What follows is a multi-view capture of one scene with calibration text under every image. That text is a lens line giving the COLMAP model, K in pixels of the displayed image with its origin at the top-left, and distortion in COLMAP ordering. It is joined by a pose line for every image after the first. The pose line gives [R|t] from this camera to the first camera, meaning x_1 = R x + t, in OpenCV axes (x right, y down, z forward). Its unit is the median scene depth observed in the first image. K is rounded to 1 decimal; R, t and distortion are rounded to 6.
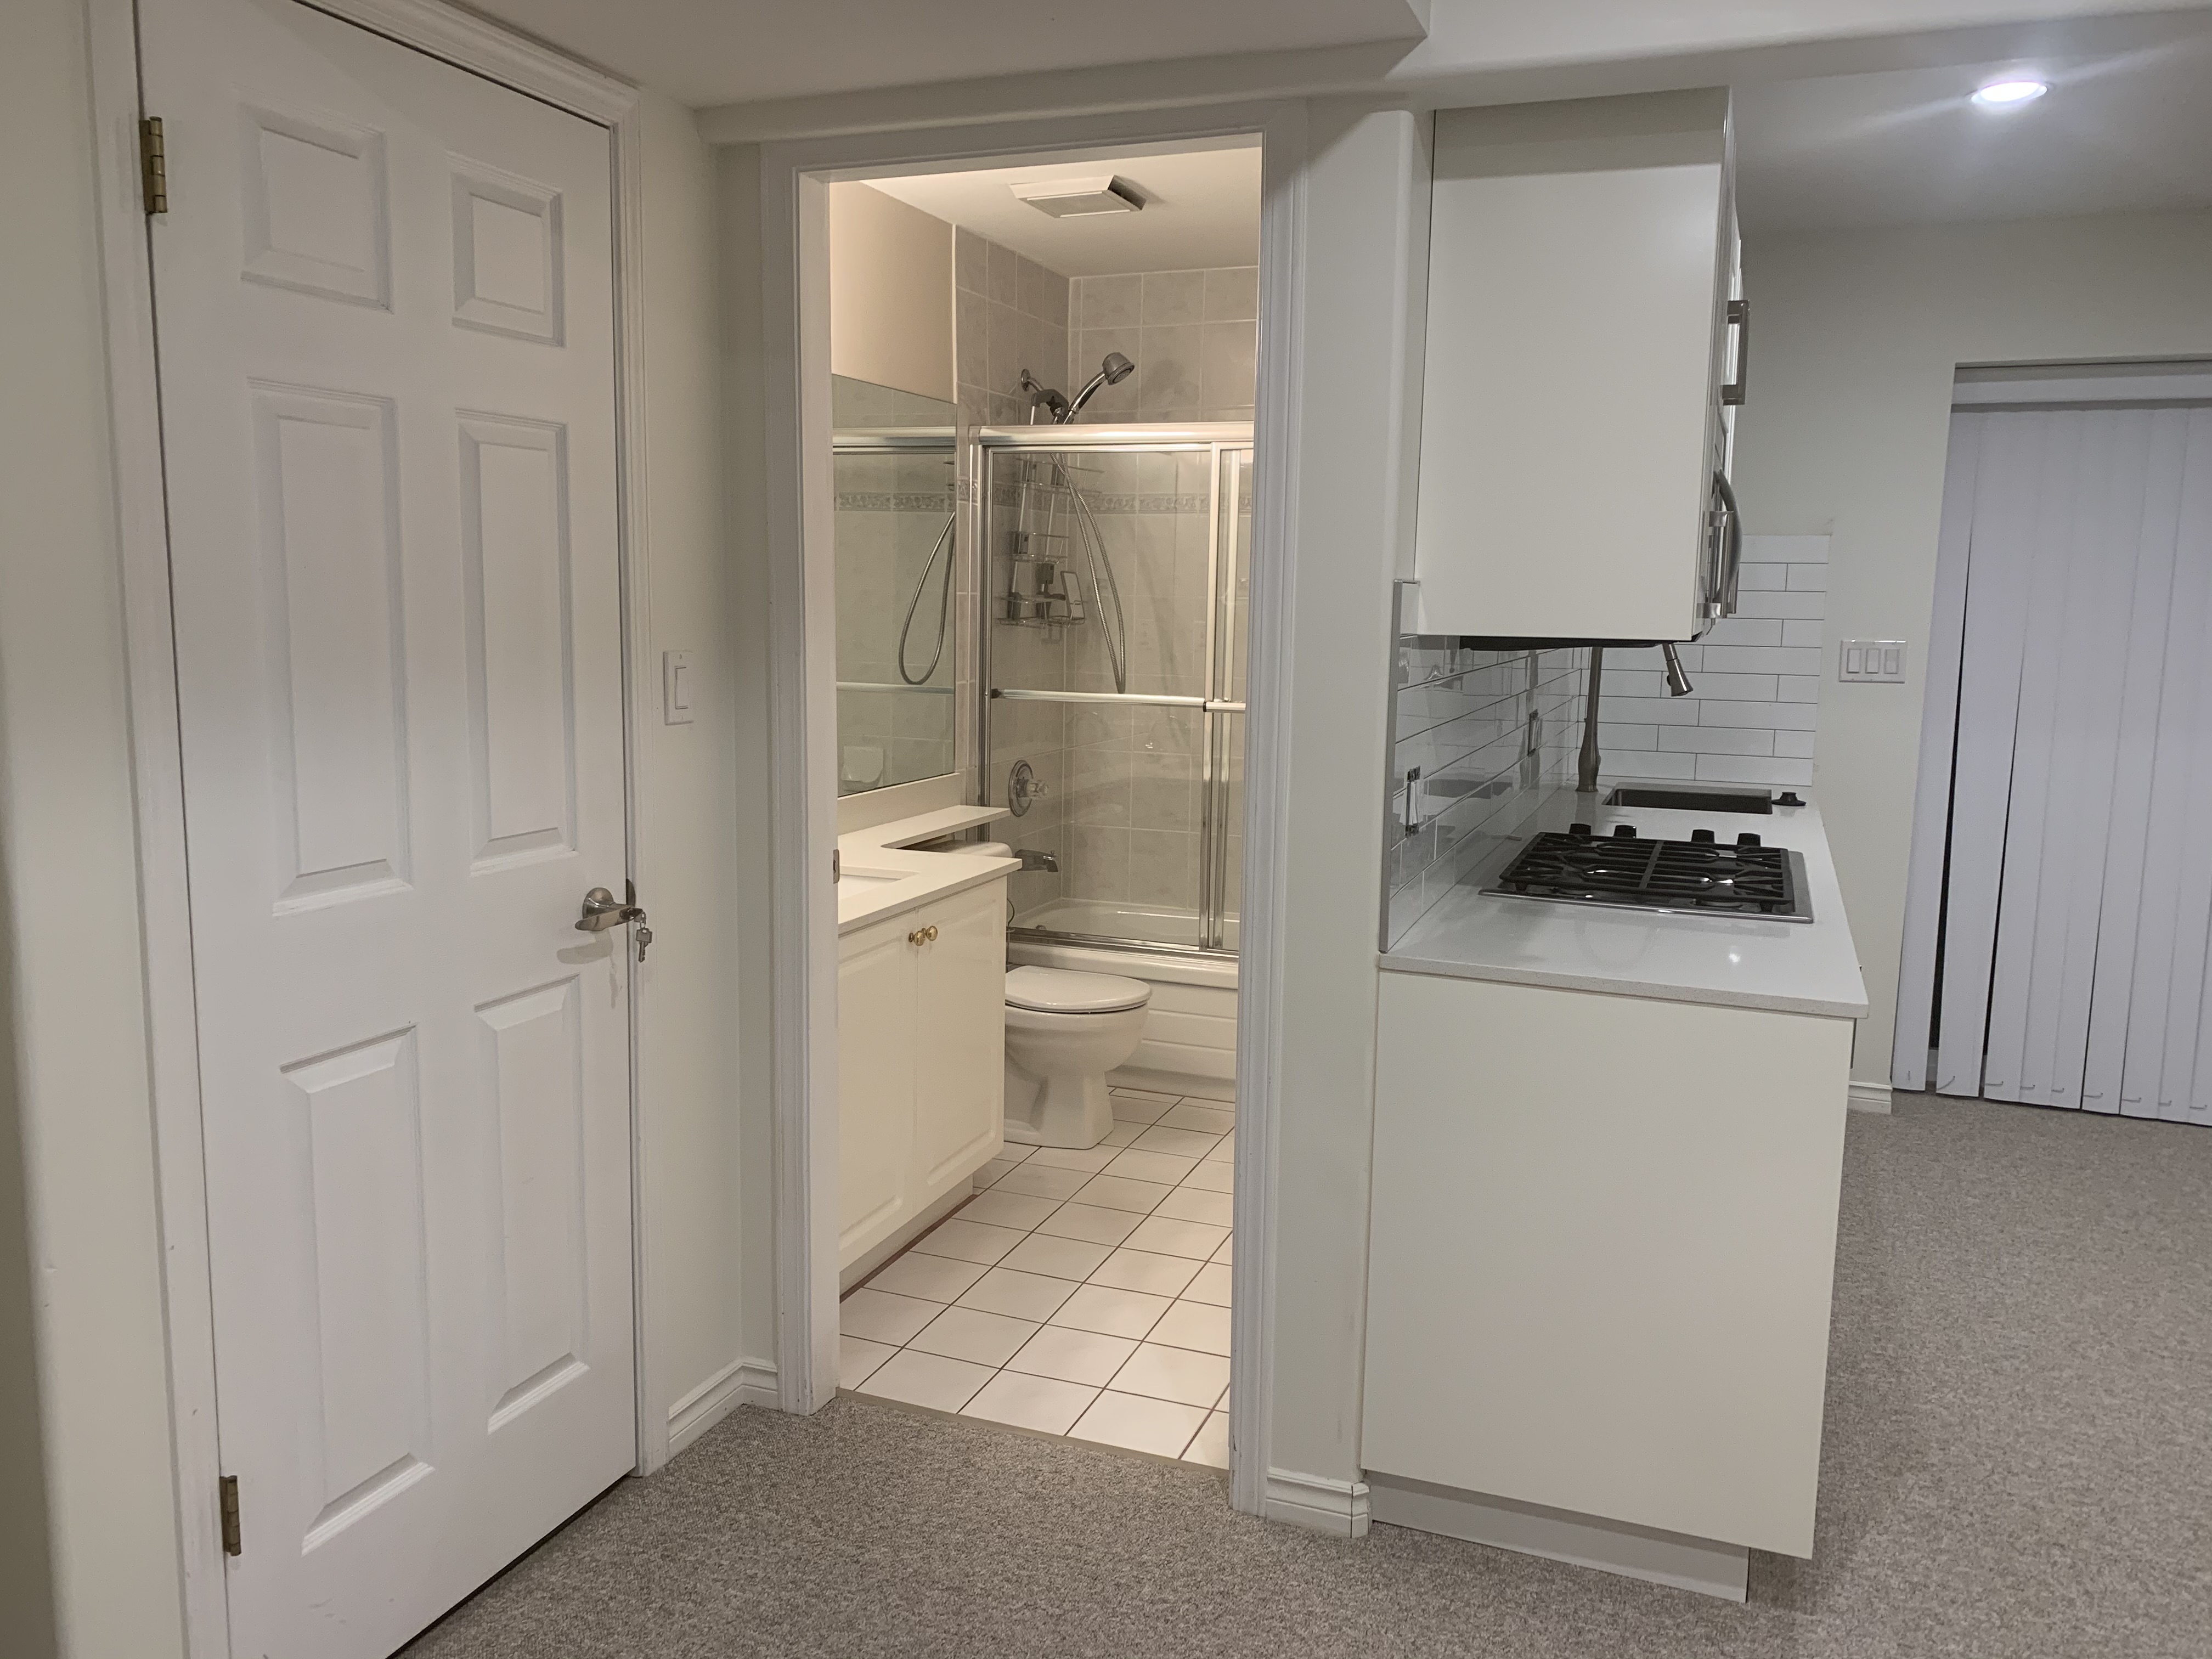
lens RADIAL K [[1706.8, 0, 1099.8], [0, 1706.8, 840.9], [0, 0, 1]] dist [0.029799, -0.015634]
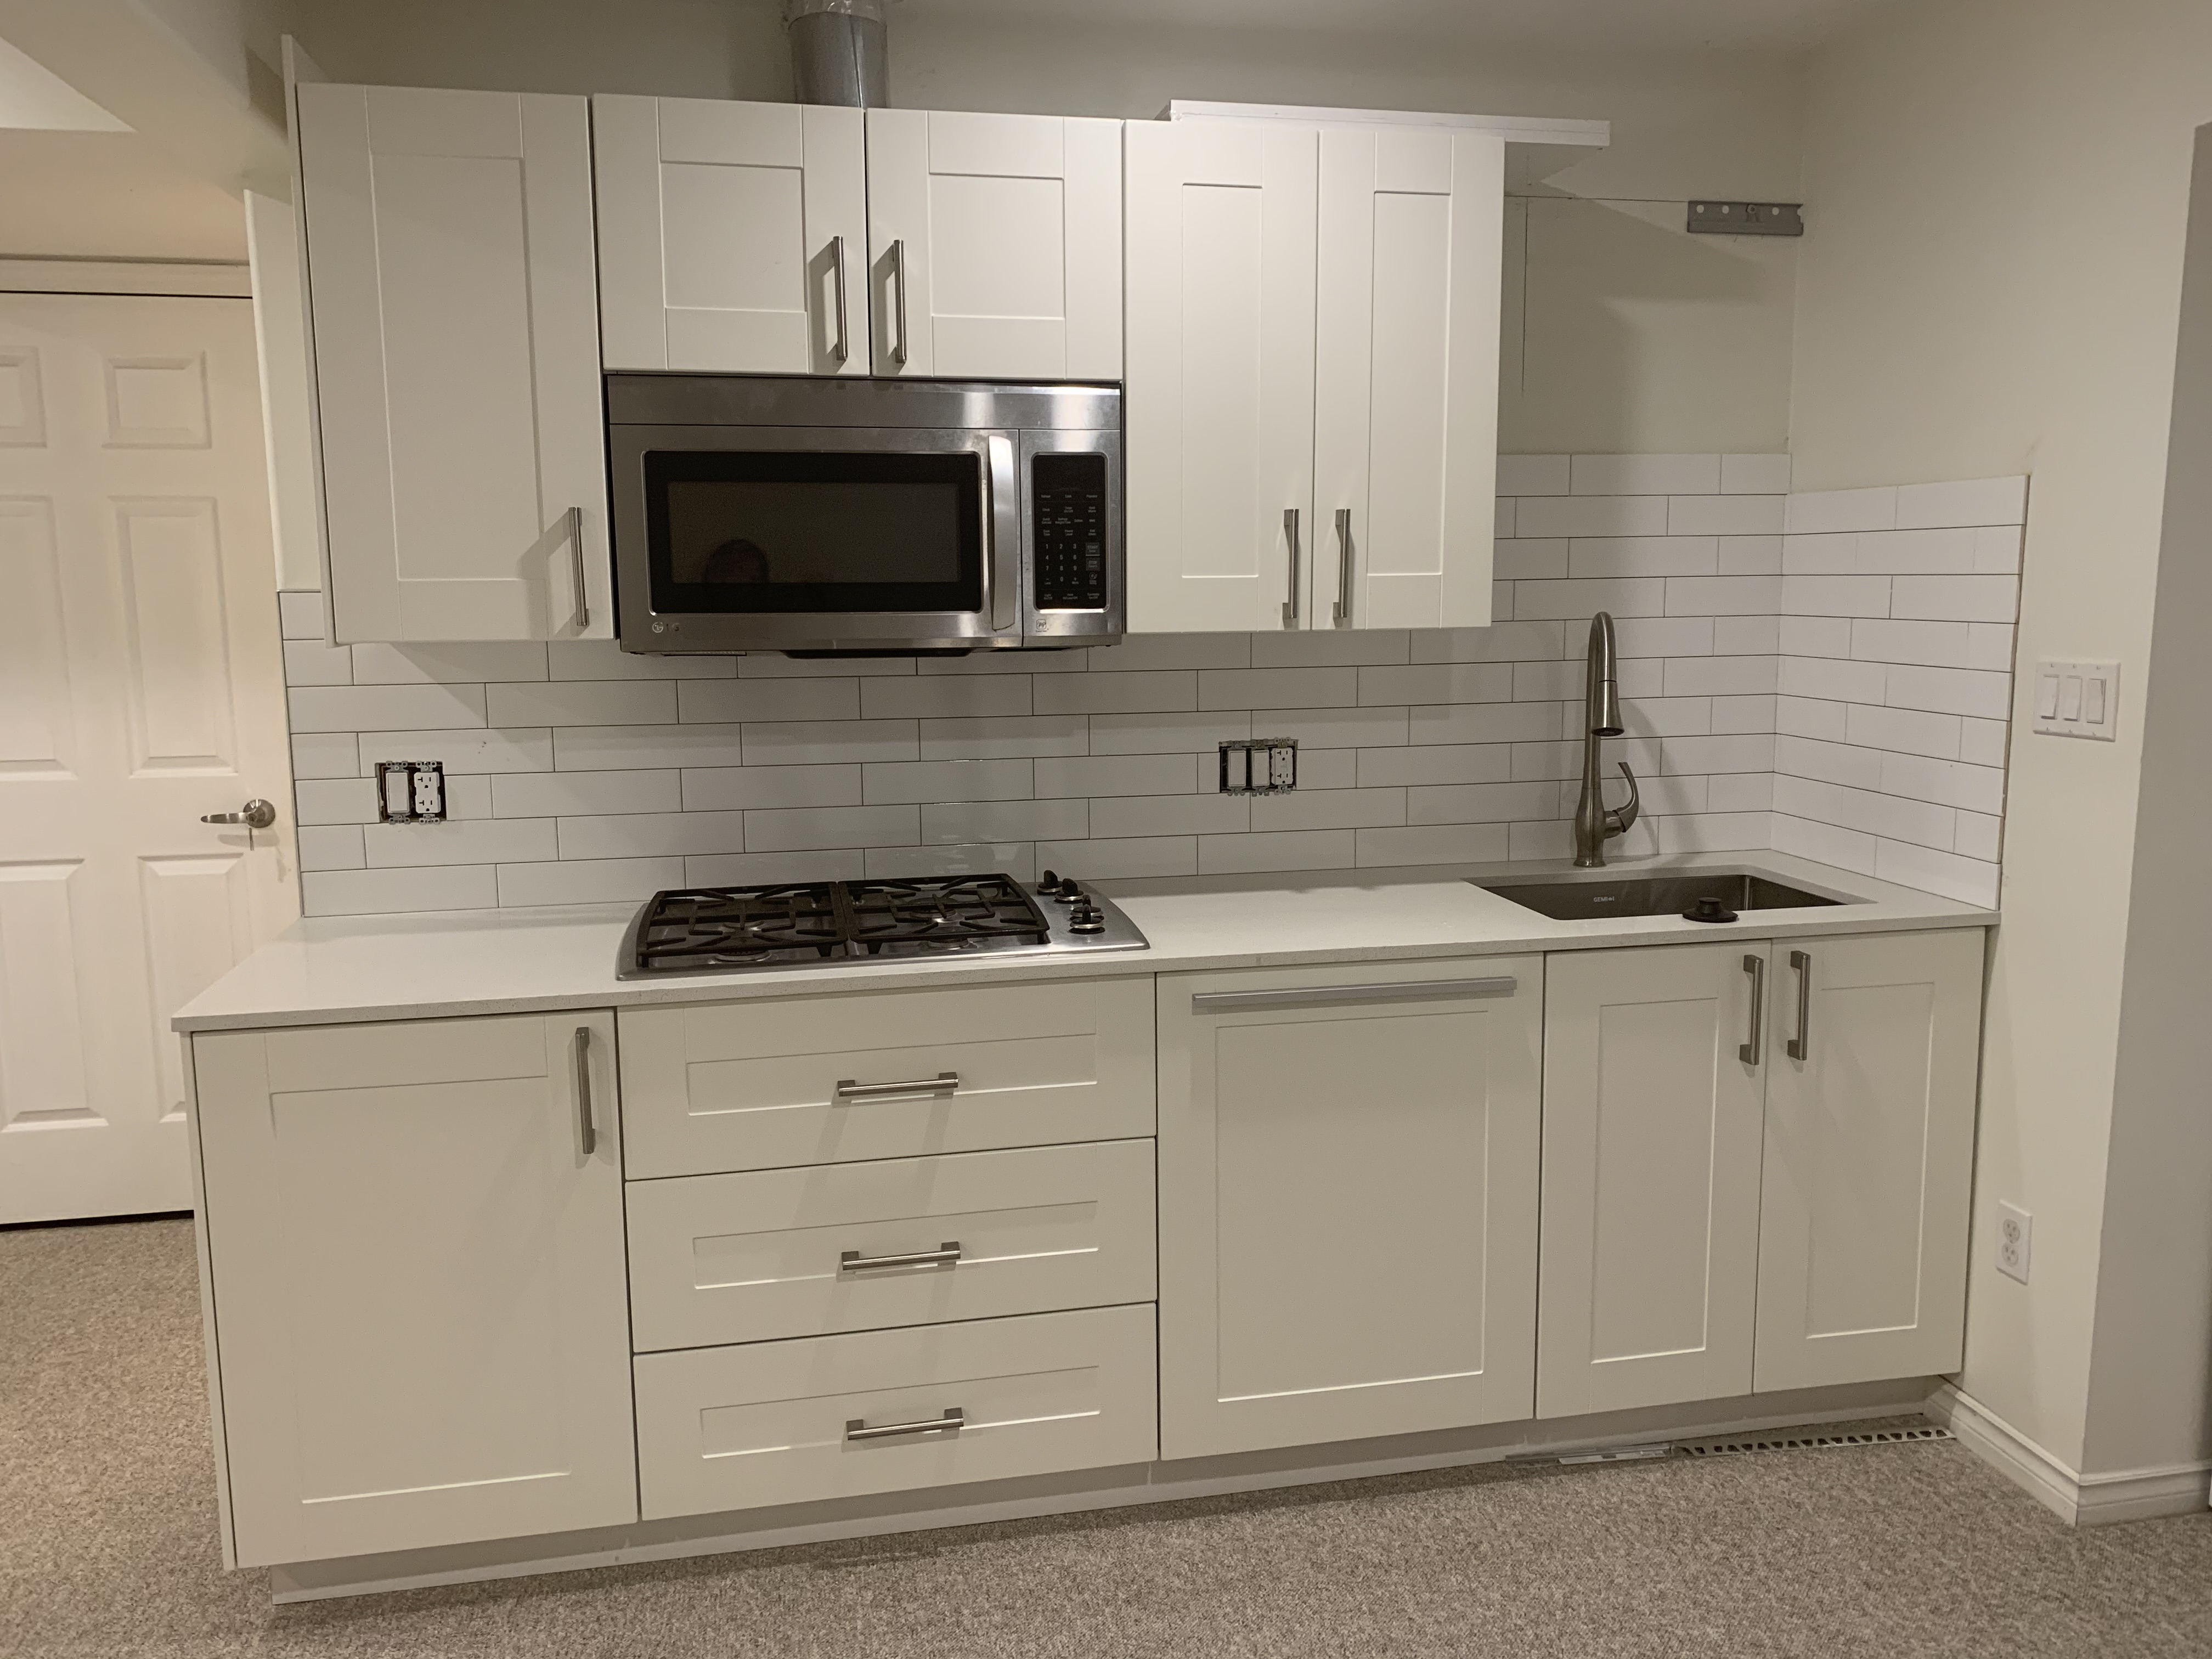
lens RADIAL K [[1706.8, 0, 1105.1], [0, 1706.8, 814.1], [0, 0, 1]] dist [0.029799, -0.015634]
pose [[0.531127, 0.100730, -0.841283, 0.772112], [-0.104924, 0.993085, 0.052665, -0.065950], [0.840771, 0.060299, 0.538023, 0.453631]]
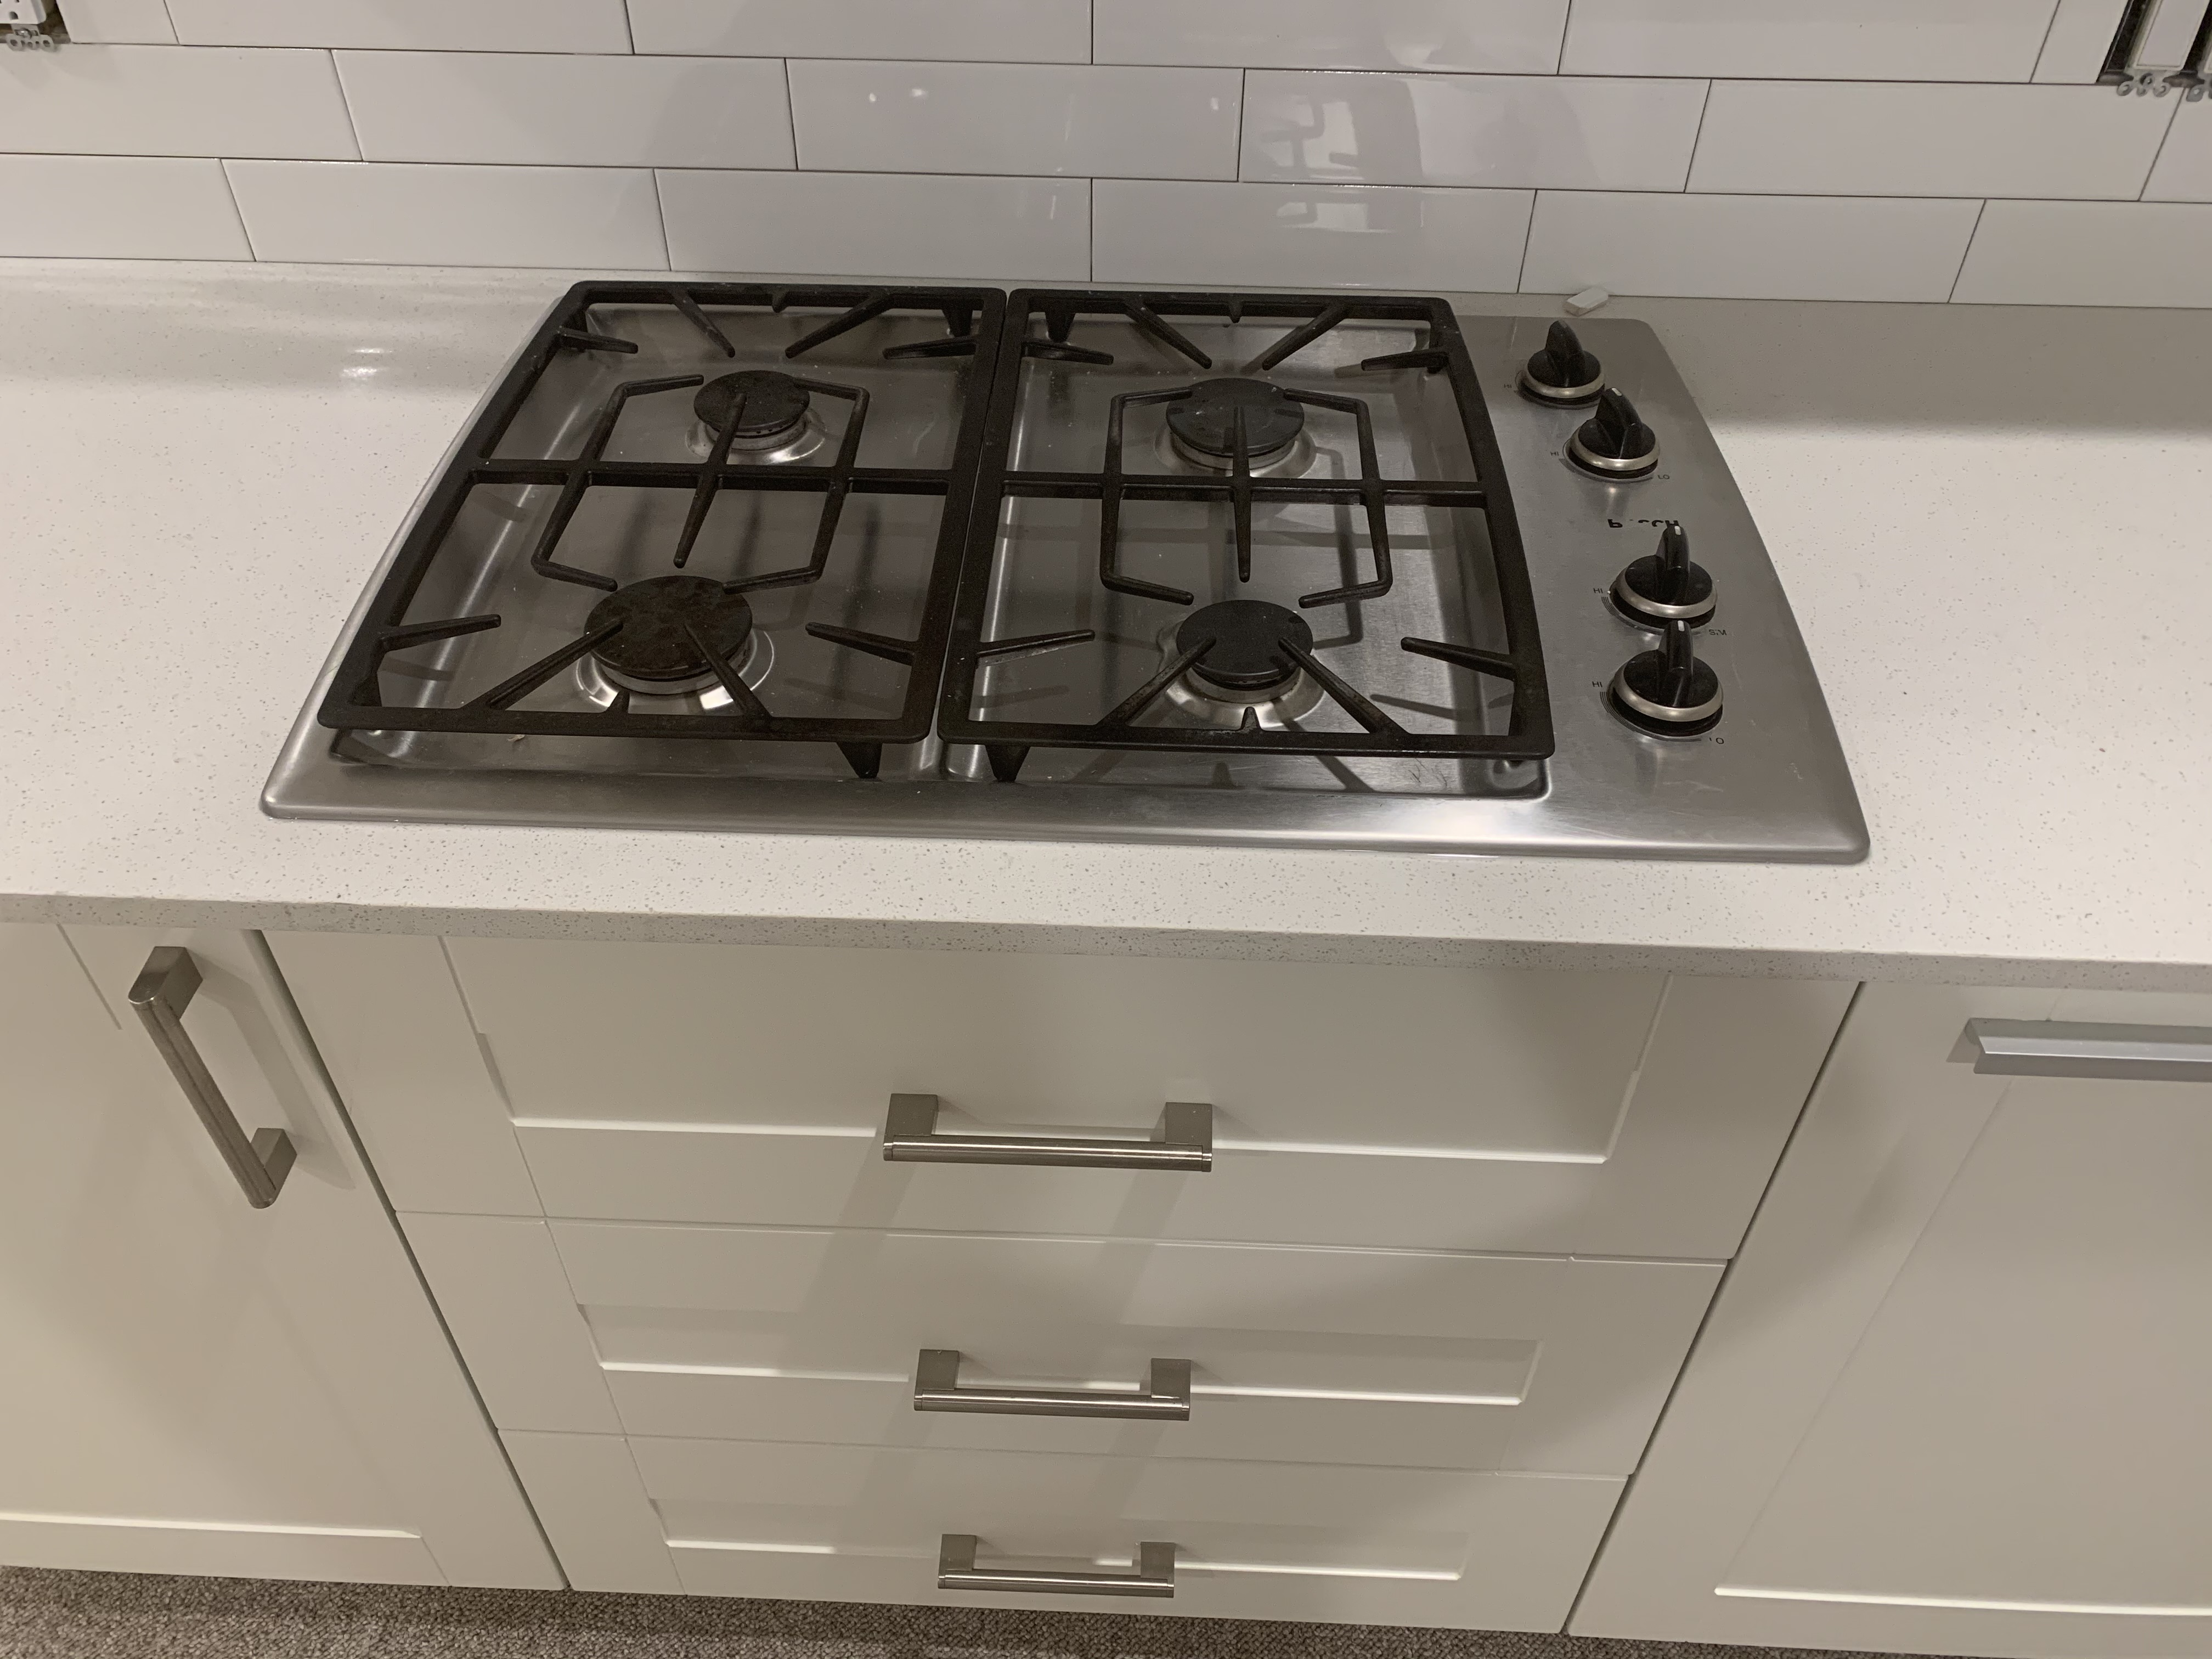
lens RADIAL K [[1706.8, 0, 1109.9], [0, 1706.8, 821.3], [0, 0, 1]] dist [0.029799, -0.015634]
pose [[0.325487, 0.636767, -0.698989, 0.412112], [-0.145212, 0.764136, 0.628497, -0.097702], [0.934330, -0.103066, 0.341183, 0.634704]]
